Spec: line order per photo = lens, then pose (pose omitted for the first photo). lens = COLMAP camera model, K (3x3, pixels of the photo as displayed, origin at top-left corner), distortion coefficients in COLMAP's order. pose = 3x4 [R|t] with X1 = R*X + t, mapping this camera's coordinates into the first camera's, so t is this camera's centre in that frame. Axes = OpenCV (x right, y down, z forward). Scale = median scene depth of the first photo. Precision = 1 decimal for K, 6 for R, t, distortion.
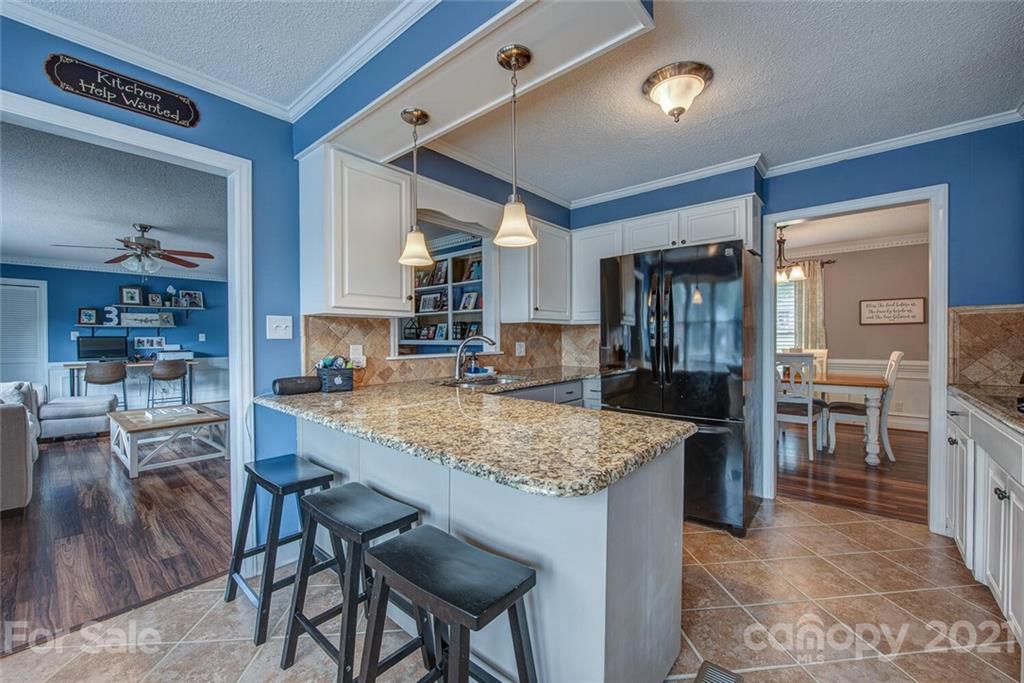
lens RADIAL K [[410.6, 0, 515.4], [0, 410.6, 341.4], [0, 0, 1]] dist [-0.007137, 0.000714]
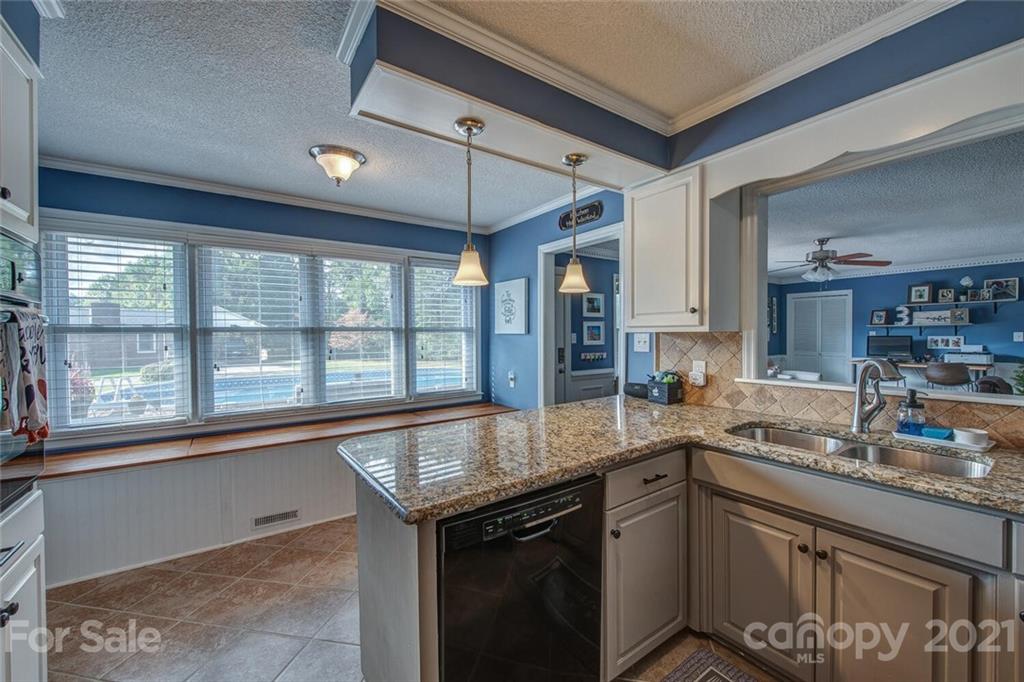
lens RADIAL K [[410.6, 0, 515.4], [0, 410.6, 340.9], [0, 0, 1]] dist [-0.007137, 0.000714]
pose [[-0.255724, 0.023774, -0.966457, 0.253170], [-0.000091, 0.999697, 0.024616, -0.024176], [0.966750, 0.006383, -0.255644, 0.323337]]
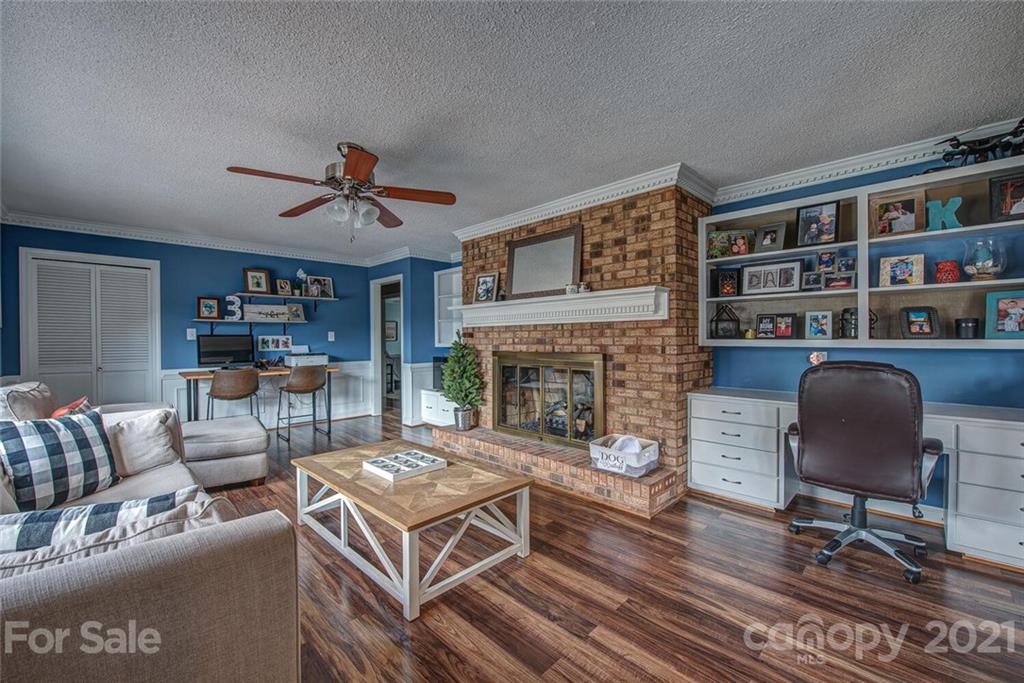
lens RADIAL K [[410.6, 0, 515.4], [0, 410.6, 341.4], [0, 0, 1]] dist [-0.007137, 0.000714]
pose [[0.997707, -0.000274, -0.067684, -0.418534], [0.000315, 1.000000, 0.000605, -0.000419], [0.067683, -0.000625, 0.997707, 0.277801]]
